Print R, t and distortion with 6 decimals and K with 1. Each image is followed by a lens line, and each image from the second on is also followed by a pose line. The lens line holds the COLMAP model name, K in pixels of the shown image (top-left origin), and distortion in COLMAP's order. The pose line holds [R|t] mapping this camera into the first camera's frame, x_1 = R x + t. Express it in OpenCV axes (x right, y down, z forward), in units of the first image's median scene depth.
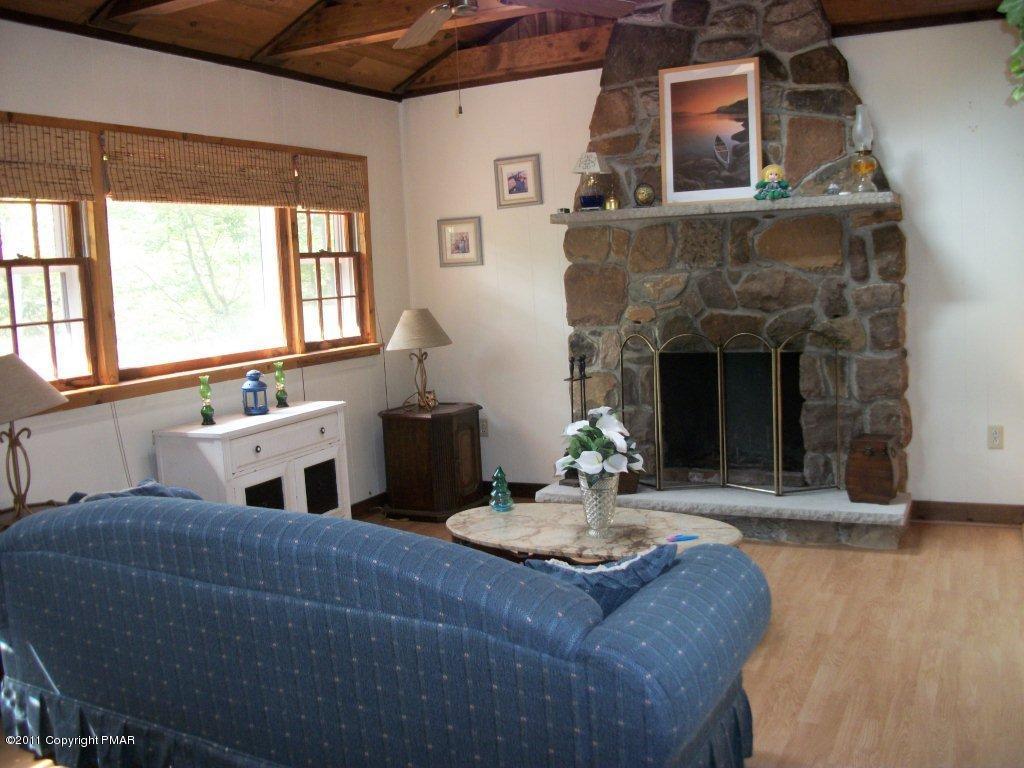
lens RADIAL K [[964.9, 0, 515.3], [0, 964.9, 365.4], [0, 0, 1]] dist [-0.113139, 0.024279]
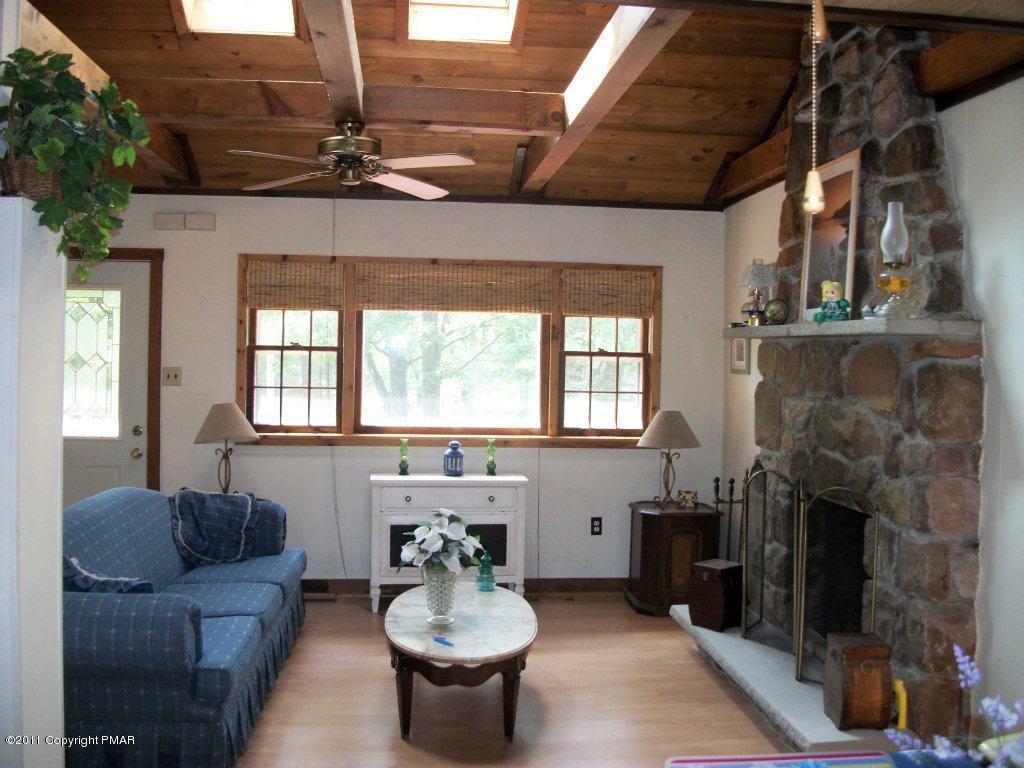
lens RADIAL K [[964.9, 0, 515.3], [0, 964.9, 365.4], [0, 0, 1]] dist [-0.113139, 0.024279]
pose [[0.550532, 0.071690, -0.831730, 0.786331], [-0.131527, 0.991311, -0.001614, -0.097623], [0.824387, 0.110284, 0.555178, 0.315536]]
